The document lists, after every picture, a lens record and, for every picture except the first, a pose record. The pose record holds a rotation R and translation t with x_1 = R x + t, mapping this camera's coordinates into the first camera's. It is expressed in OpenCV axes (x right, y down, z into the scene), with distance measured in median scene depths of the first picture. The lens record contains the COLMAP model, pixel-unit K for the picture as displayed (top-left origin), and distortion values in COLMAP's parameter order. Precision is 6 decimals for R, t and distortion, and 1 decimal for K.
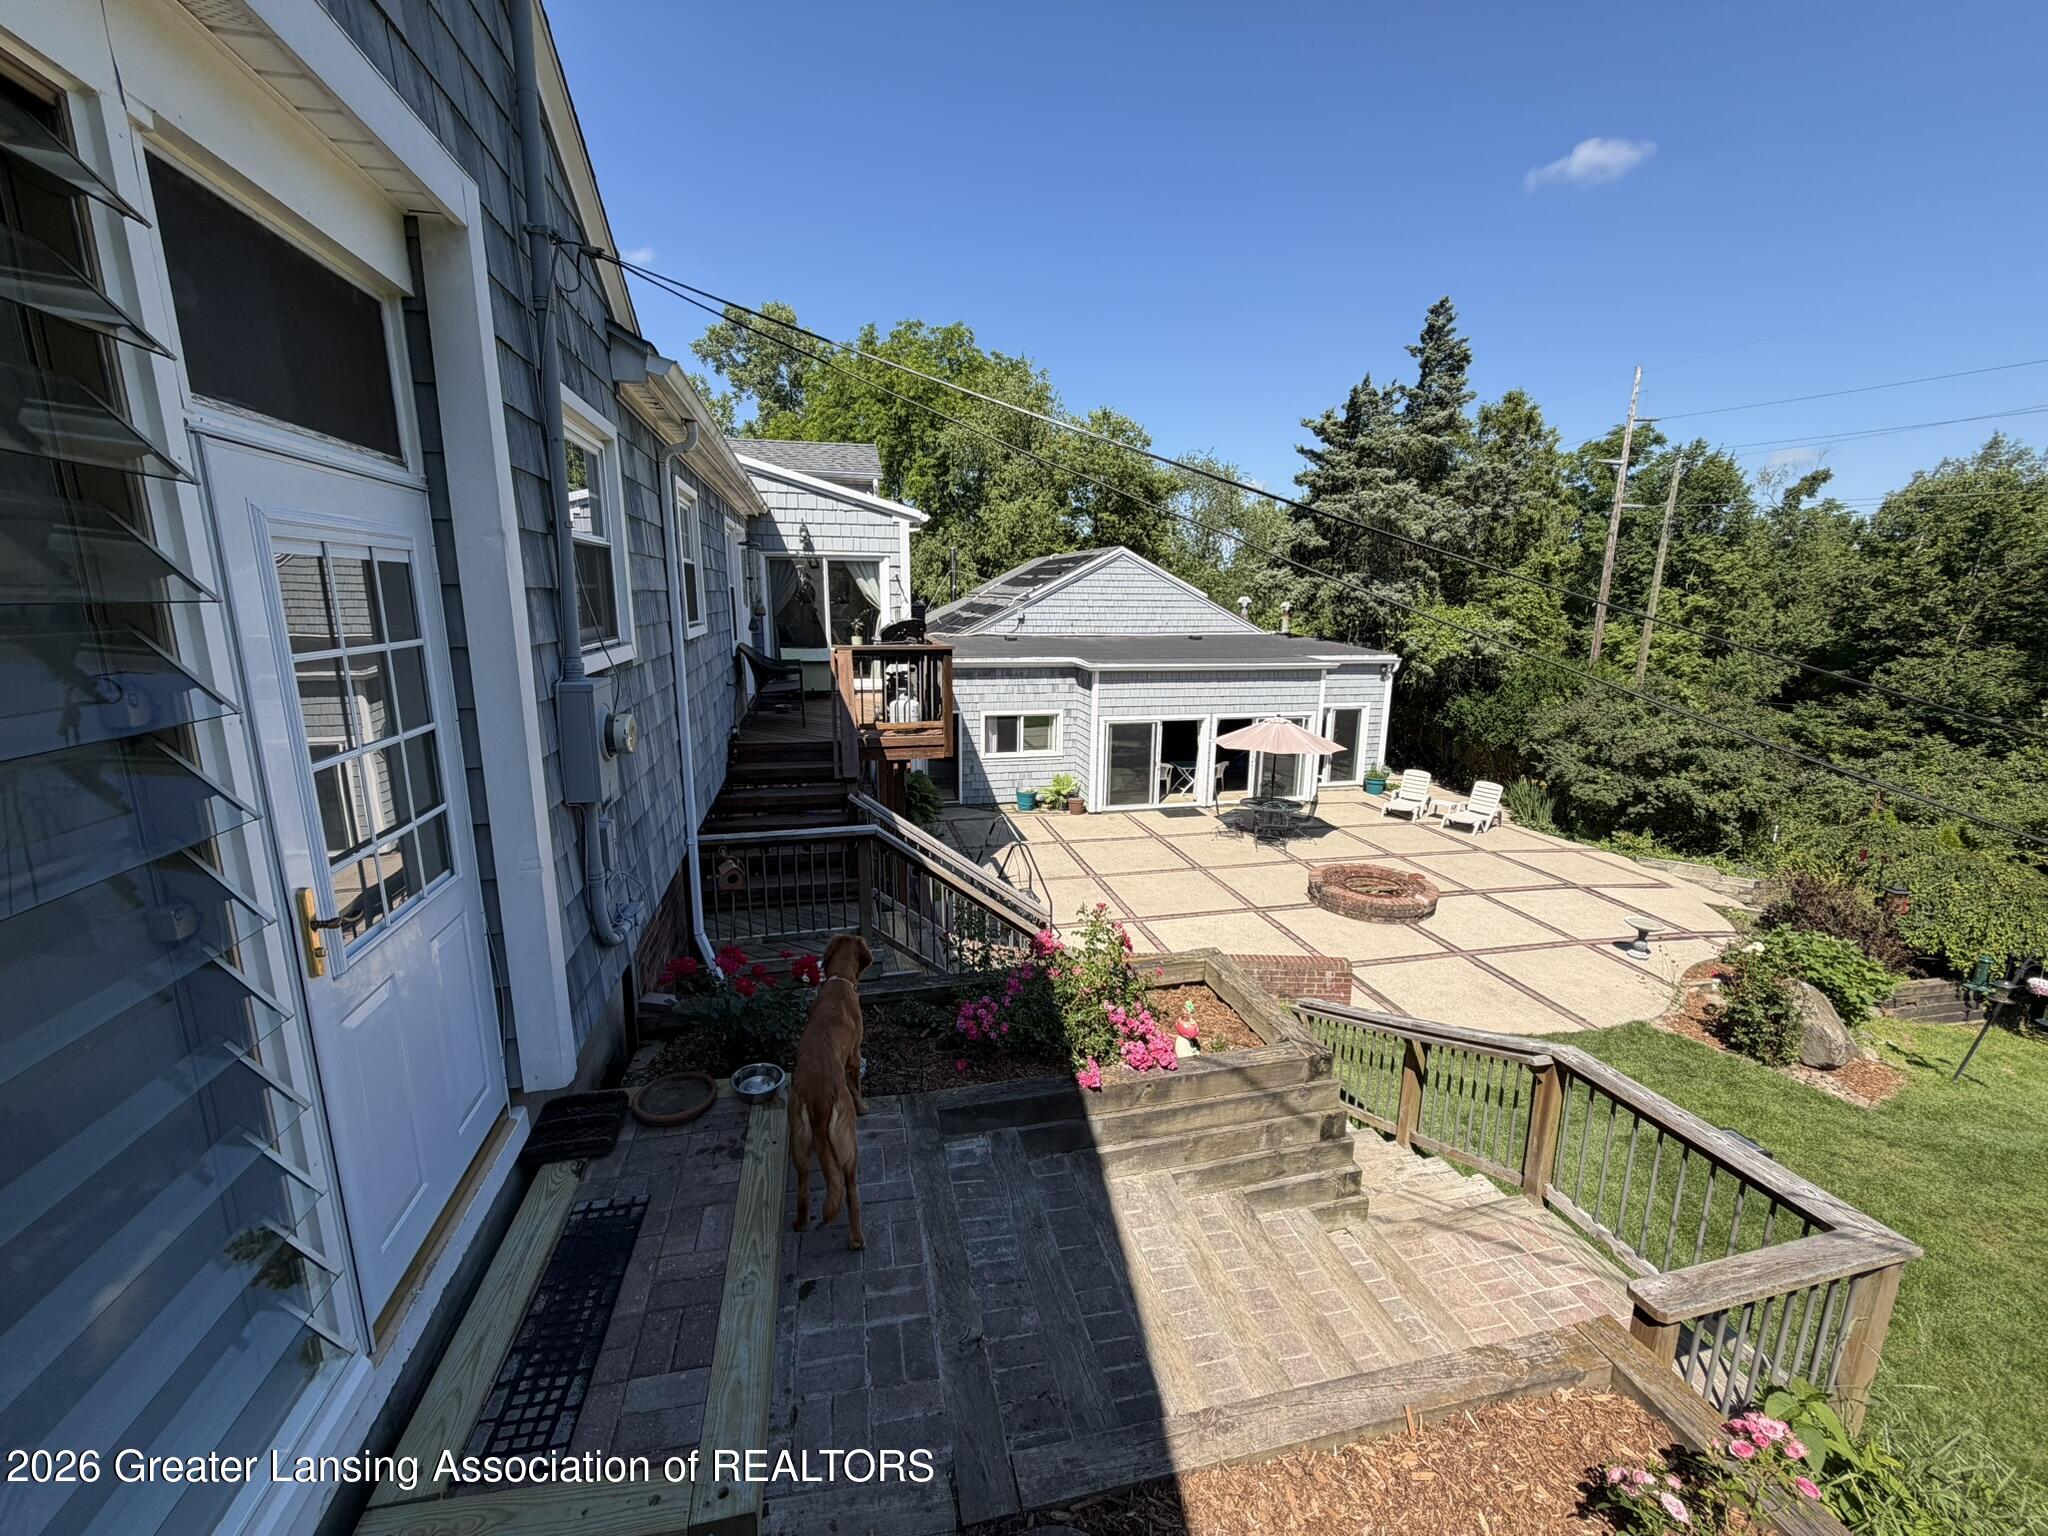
lens RADIAL K [[815.3, 0, 1019.8], [0, 815.3, 770.6], [0, 0, 1]] dist [0.000550, -0.000034]
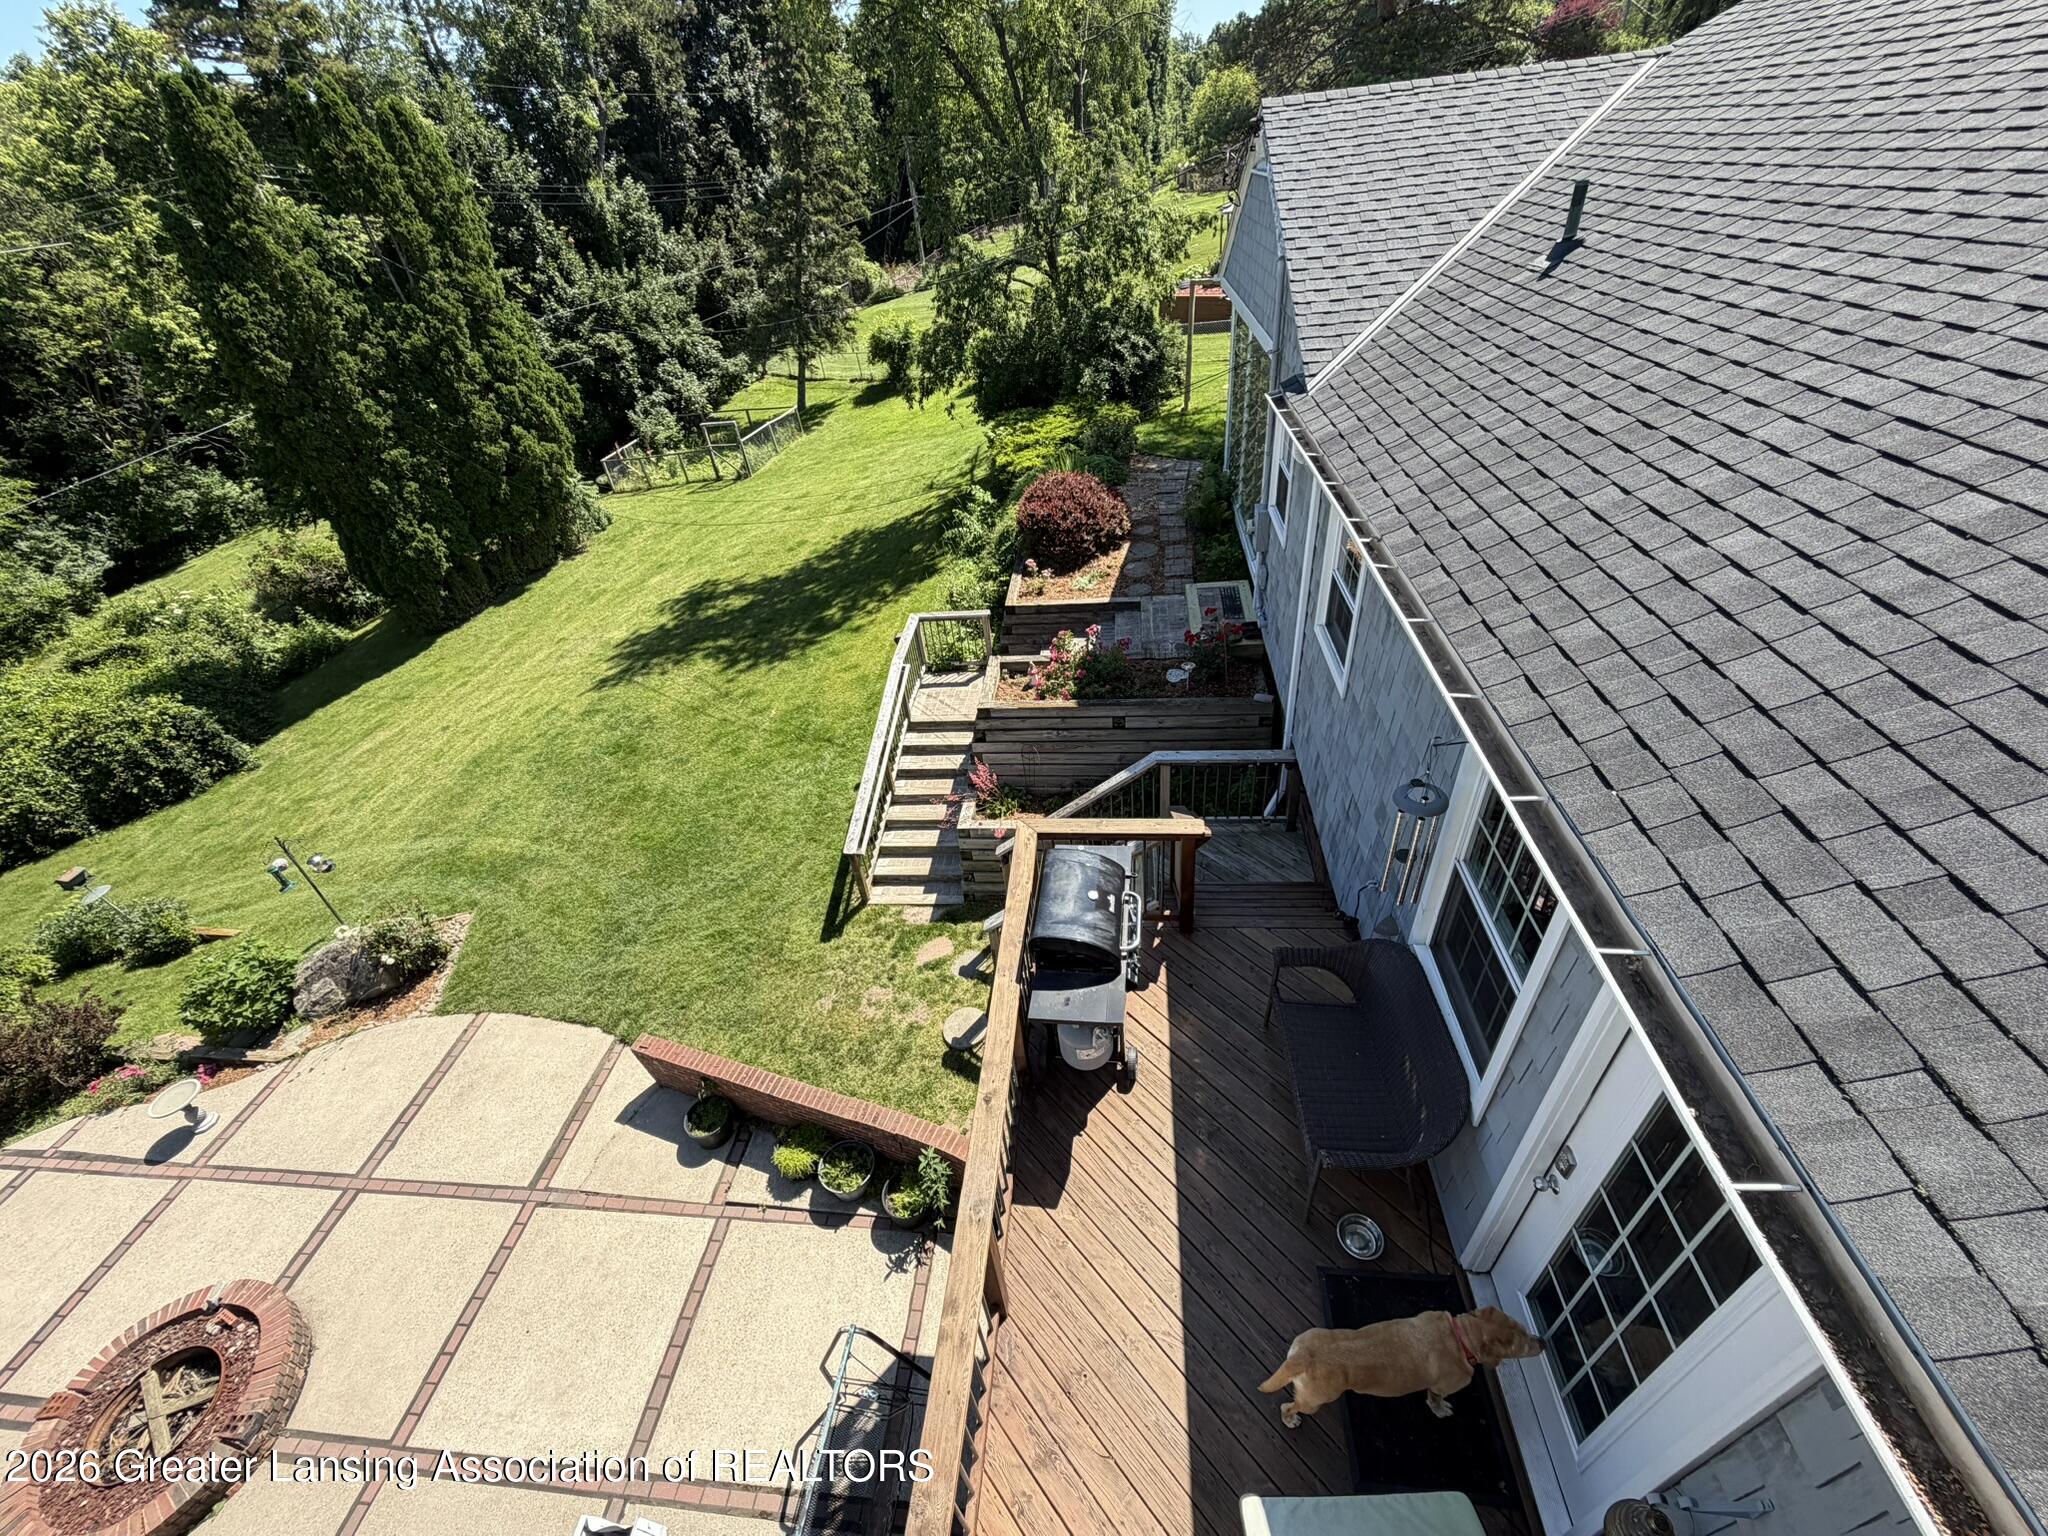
lens RADIAL K [[815.3, 0, 1019.8], [0, 815.3, 770.6], [0, 0, 1]] dist [0.000550, -0.000034]
pose [[-0.941762, -0.132942, 0.308888, -0.118417], [0.152480, 0.649873, 0.744590, -0.283198], [-0.299725, 0.748326, -0.591755, 0.582956]]
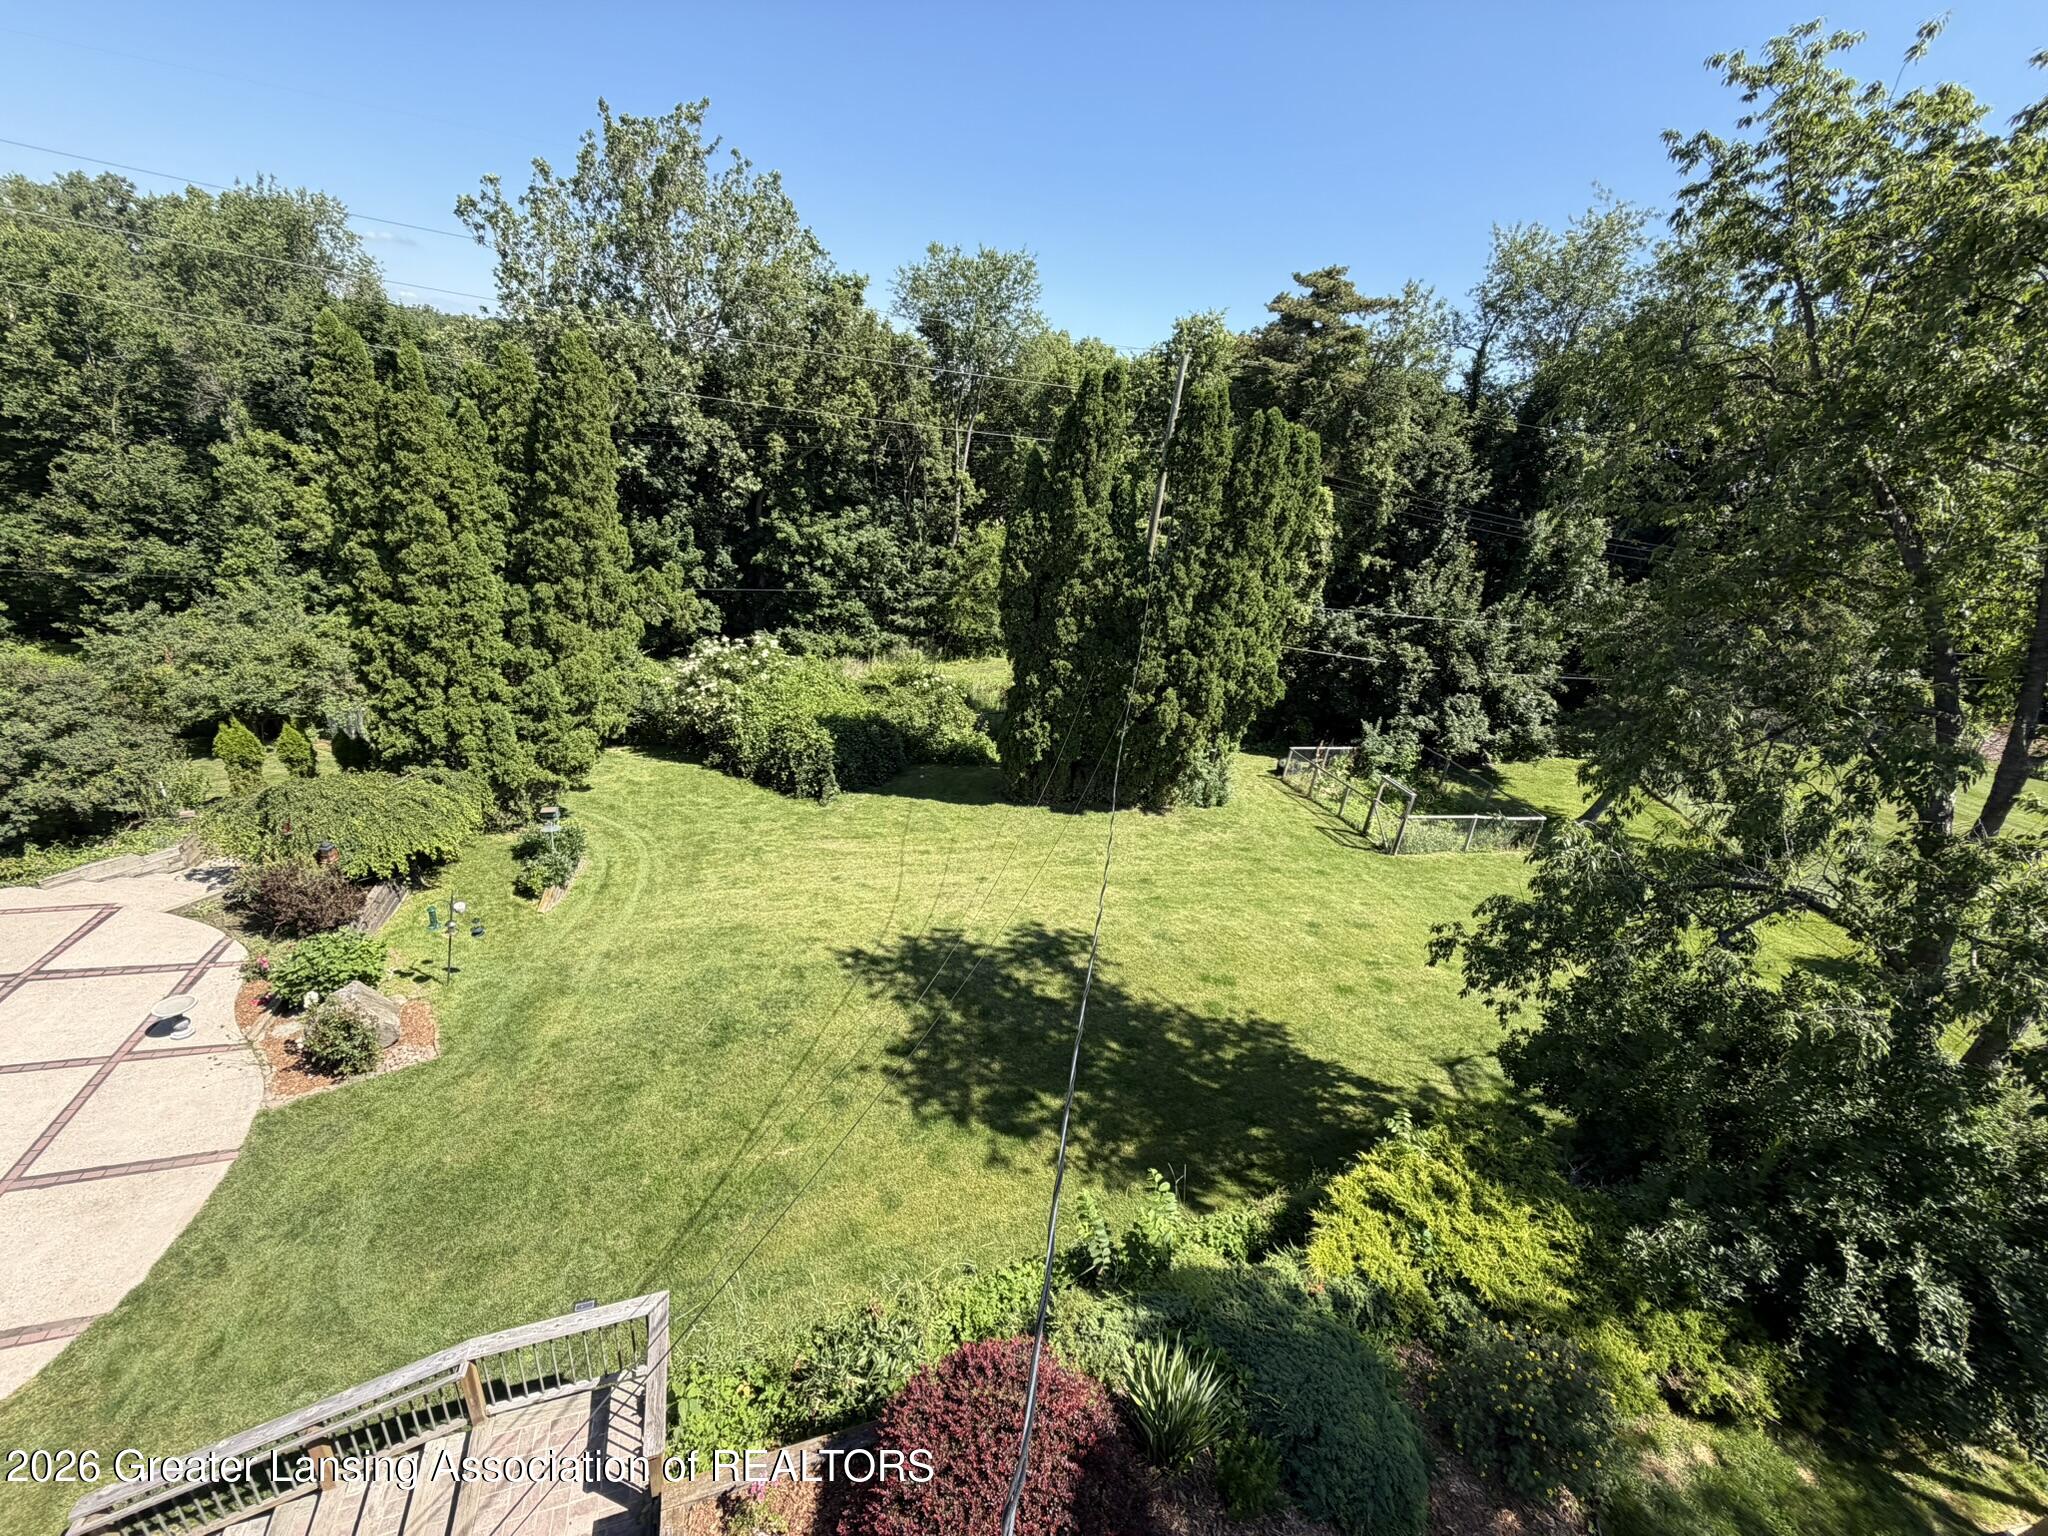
lens RADIAL K [[815.9, 0, 1018.9], [0, 815.9, 767.3], [0, 0, 1]] dist [-0.000082, 0.000435]
pose [[-0.096691, -0.419219, 0.902722, -0.068394], [0.079516, 0.900819, 0.426852, -0.249780], [-0.992133, 0.113053, -0.053766, -0.004204]]
